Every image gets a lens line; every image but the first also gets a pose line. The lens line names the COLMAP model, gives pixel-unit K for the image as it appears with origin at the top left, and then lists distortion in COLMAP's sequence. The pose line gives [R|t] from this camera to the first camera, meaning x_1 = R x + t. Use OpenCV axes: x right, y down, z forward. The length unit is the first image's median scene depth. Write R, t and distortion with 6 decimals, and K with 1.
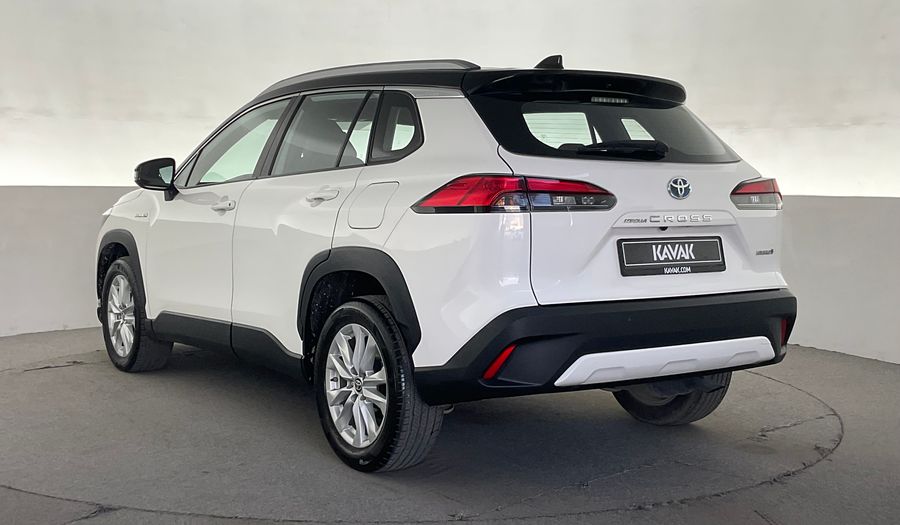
lens RADIAL K [[1557.8, 0, 450.0], [0, 1557.8, 262.5], [0, 0, 1]] dist [-0.511813, -0.058040]
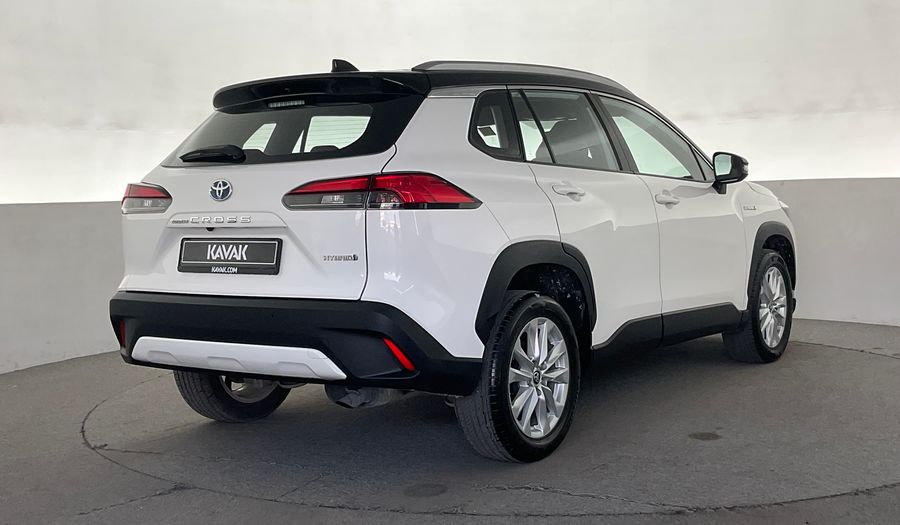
lens RADIAL K [[1328.4, 0, 450.0], [0, 1328.4, 262.5], [0, 0, 1]] dist [-0.424462, 0.028543]
pose [[0.335224, 0.050154, -0.940802, 1.020180], [-0.024409, 0.998709, 0.044543, -0.042616], [0.941822, 0.008032, 0.336016, 0.845519]]
